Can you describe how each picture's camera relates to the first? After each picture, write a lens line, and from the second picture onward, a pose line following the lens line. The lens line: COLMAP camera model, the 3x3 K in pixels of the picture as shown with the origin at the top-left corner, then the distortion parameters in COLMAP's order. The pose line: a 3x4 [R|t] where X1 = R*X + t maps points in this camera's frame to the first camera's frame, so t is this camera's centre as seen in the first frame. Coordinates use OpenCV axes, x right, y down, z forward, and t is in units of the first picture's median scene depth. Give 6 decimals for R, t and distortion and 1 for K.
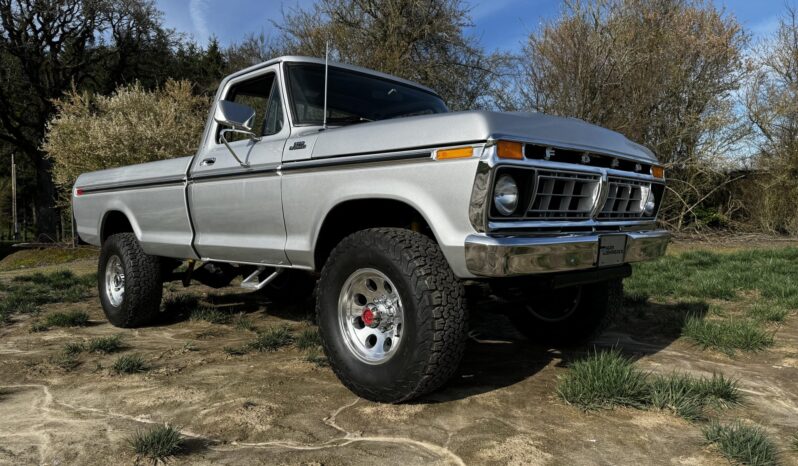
lens RADIAL K [[561.1, 0, 407.1], [0, 561.1, 231.2], [0, 0, 1]] dist [0.039686, -0.051271]
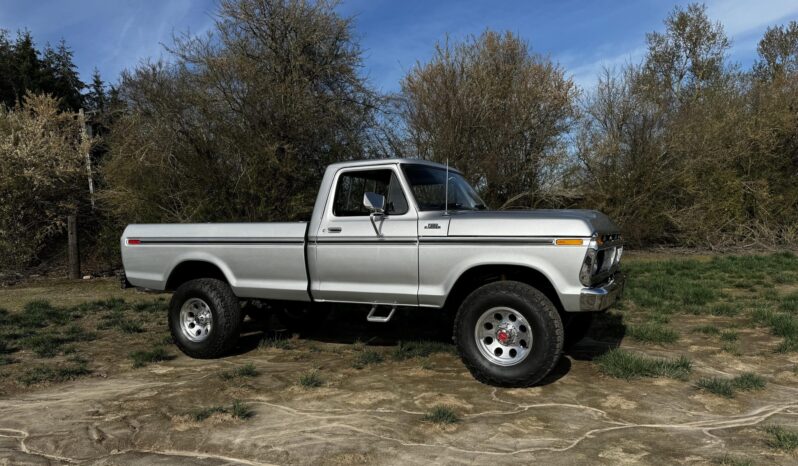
lens RADIAL K [[572.3, 0, 399.0], [0, 572.3, 233.0], [0, 0, 1]] dist [0.062355, -0.082090]
pose [[0.955769, -0.010013, 0.293948, -0.716629], [0.014296, 0.999821, -0.012425, -0.112864], [-0.293771, 0.016078, 0.955741, -0.439068]]
